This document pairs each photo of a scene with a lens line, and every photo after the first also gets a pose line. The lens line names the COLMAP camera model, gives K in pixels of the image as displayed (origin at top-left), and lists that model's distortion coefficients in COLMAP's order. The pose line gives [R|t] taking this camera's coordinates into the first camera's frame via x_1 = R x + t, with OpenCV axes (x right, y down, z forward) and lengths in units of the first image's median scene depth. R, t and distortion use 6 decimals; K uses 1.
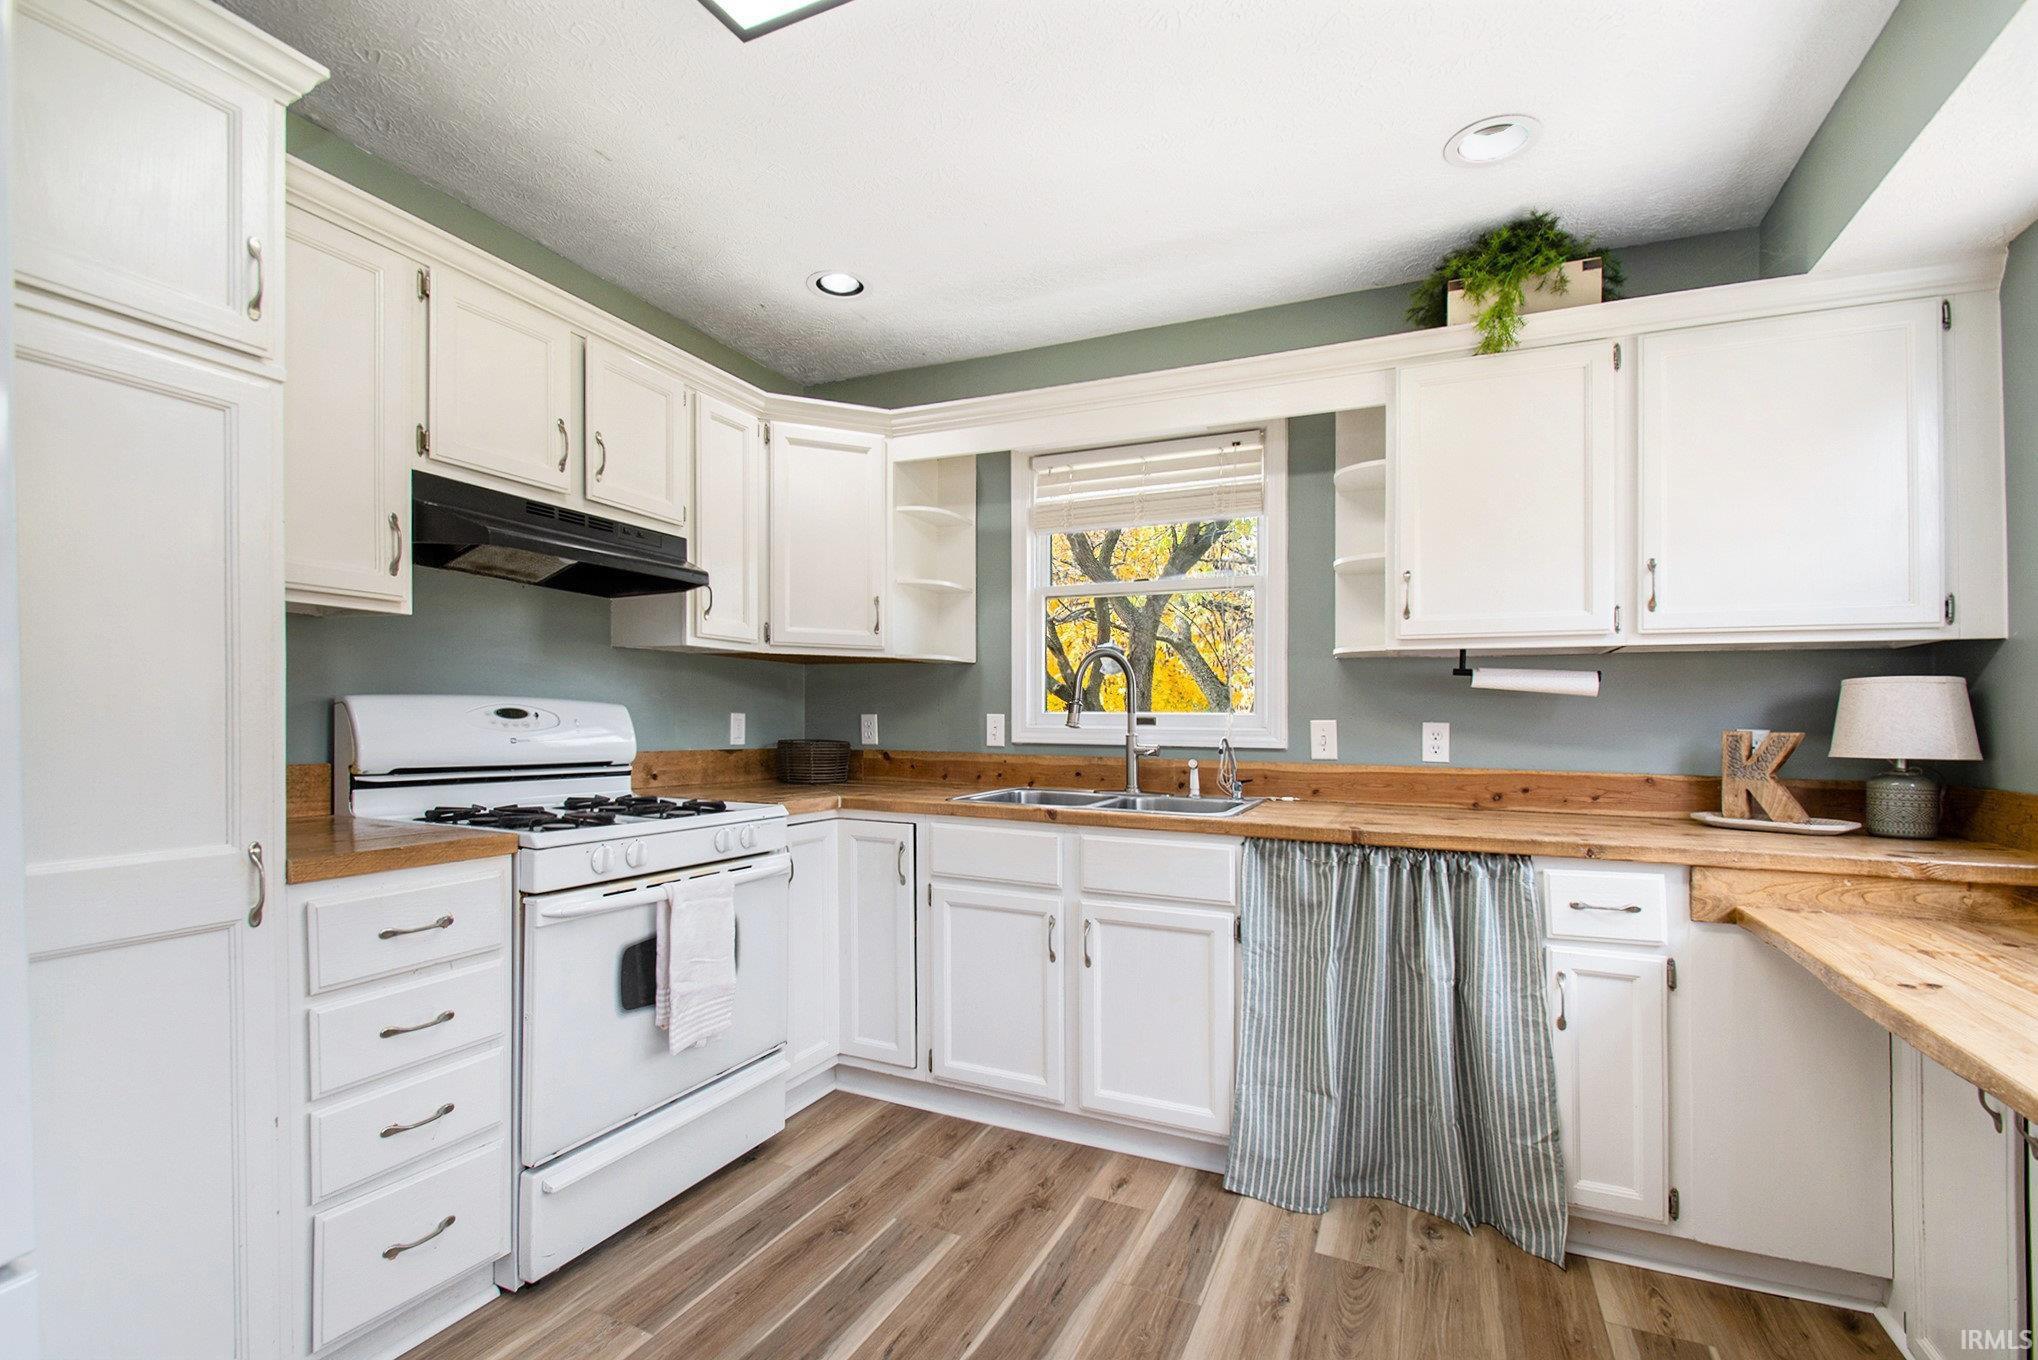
lens RADIAL K [[901.6, 0, 1007.8], [0, 901.6, 719.3], [0, 0, 1]] dist [-0.000066, -0.000306]
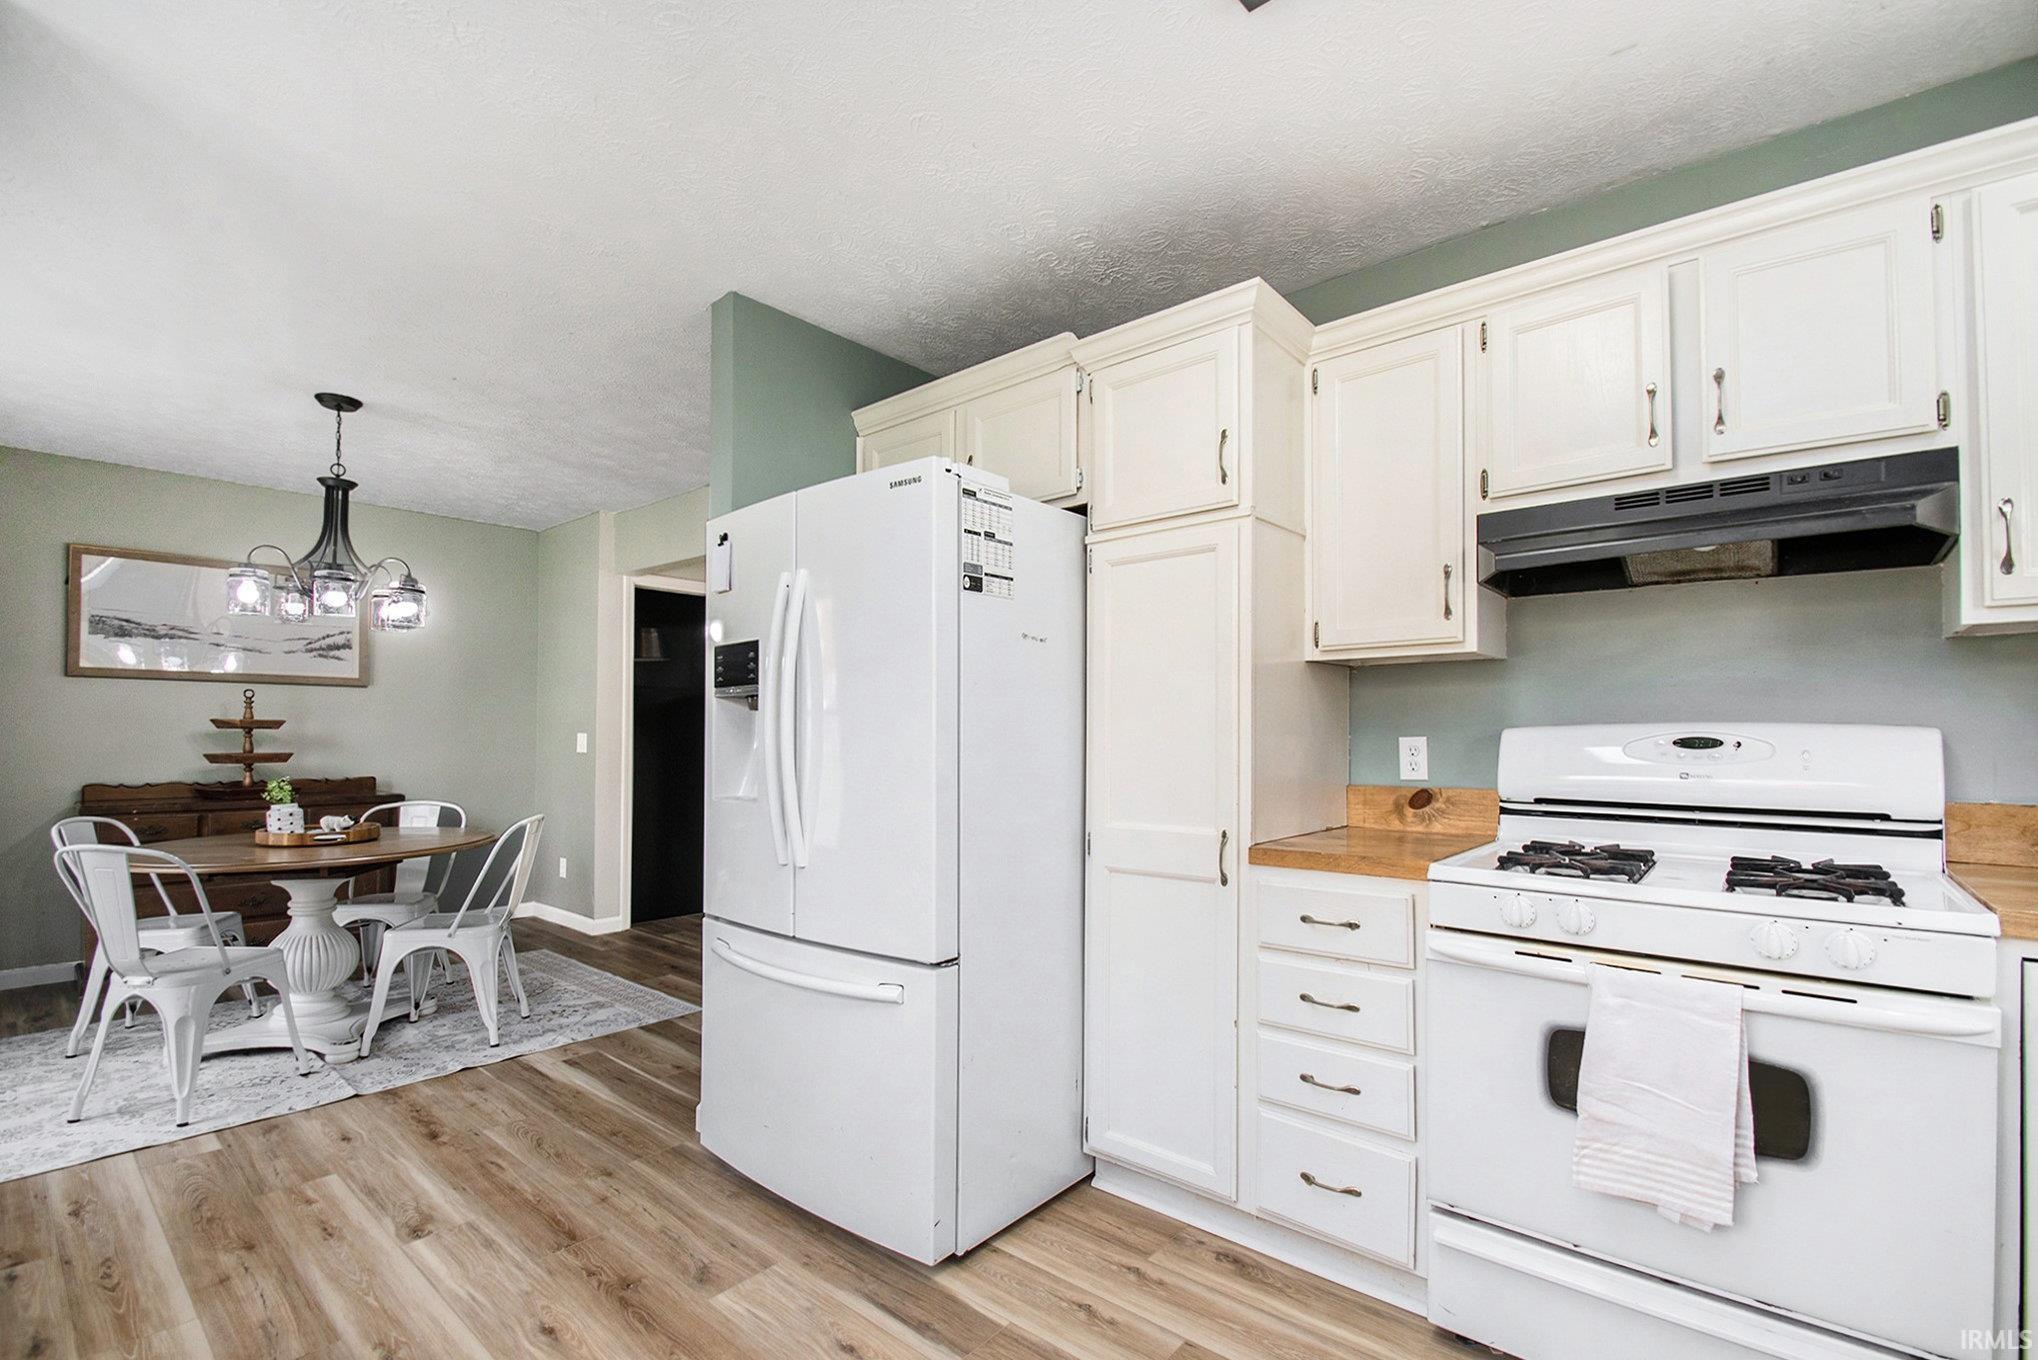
lens RADIAL K [[901.6, 0, 984.4], [0, 901.6, 730.6], [0, 0, 1]] dist [-0.000066, -0.000306]
pose [[-0.289898, -0.026435, -0.956692, 0.474769], [-0.004997, 0.999647, -0.026108, 0.007810], [0.957044, -0.002788, -0.289928, 0.685011]]
